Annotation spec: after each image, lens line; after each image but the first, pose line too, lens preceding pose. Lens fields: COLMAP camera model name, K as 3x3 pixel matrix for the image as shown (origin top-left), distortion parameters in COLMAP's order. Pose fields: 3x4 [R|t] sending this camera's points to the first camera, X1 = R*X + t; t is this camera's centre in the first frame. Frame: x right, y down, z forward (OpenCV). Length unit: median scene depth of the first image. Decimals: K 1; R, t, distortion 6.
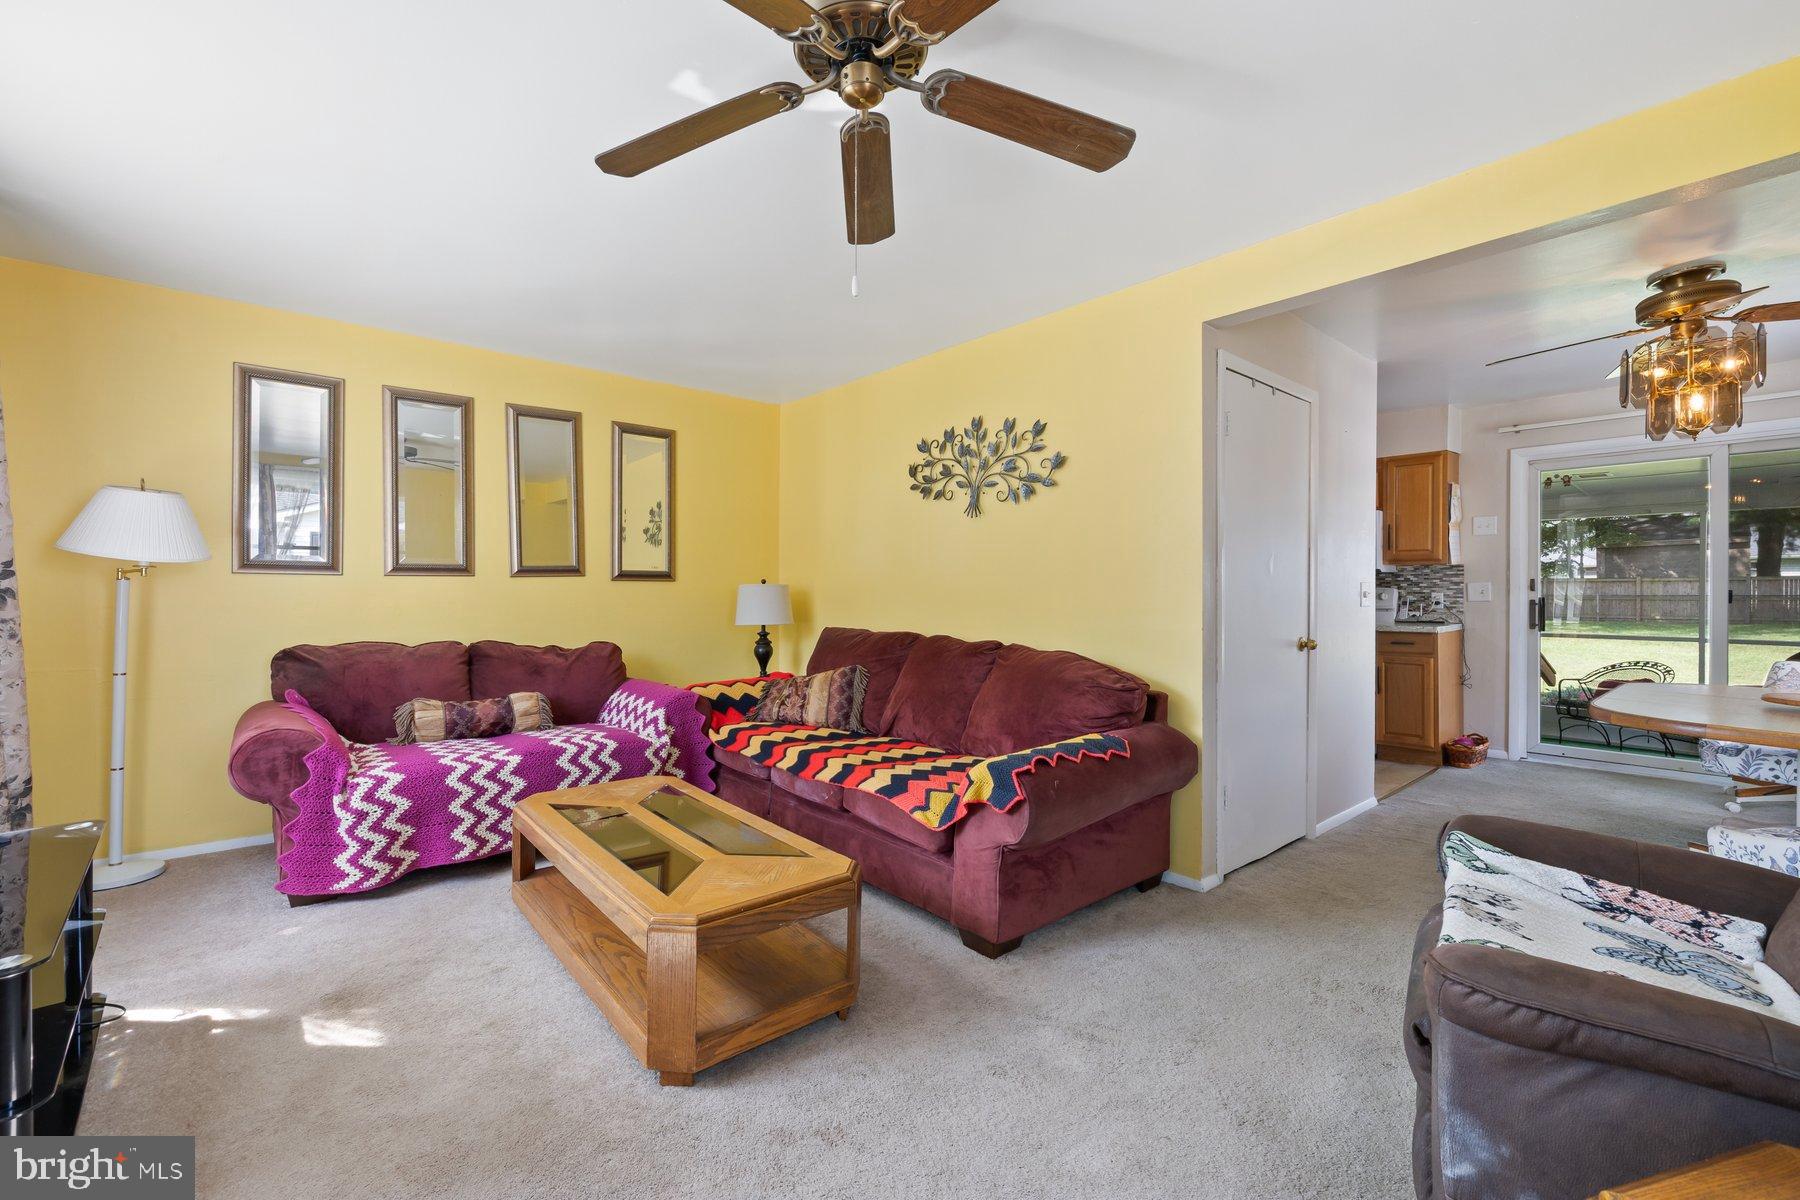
lens RADIAL K [[762.8, 0, 900.0], [0, 762.8, 600.0], [0, 0, 1]] dist [-0.000023, -0.000141]
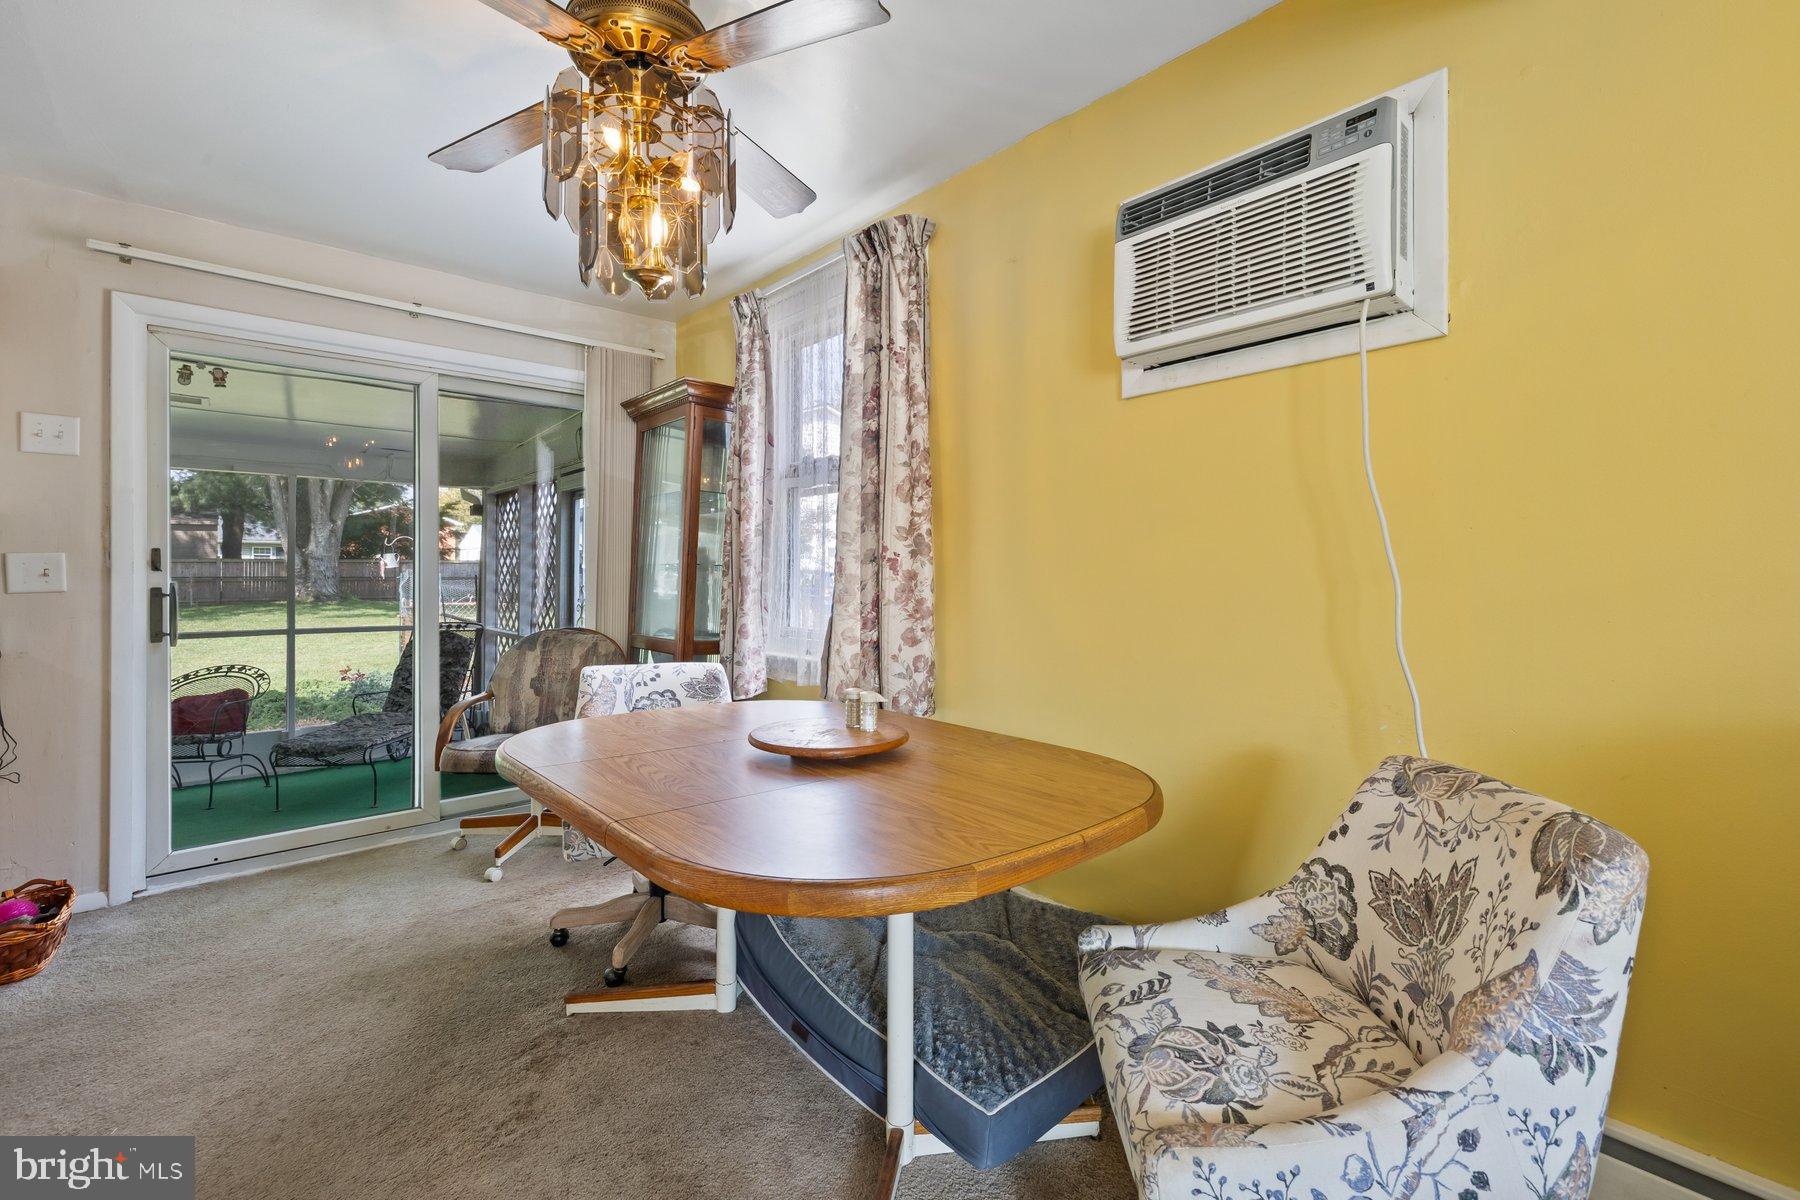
lens RADIAL K [[760.0, 0, 896.9], [0, 760.0, 595.6], [0, 0, 1]] dist [-0.000596, 0.000028]
pose [[-0.025657, -0.027817, 0.999284, 0.214583], [0.009617, 0.999560, 0.028072, -0.003449], [-0.999625, 0.010330, -0.025378, 0.365150]]
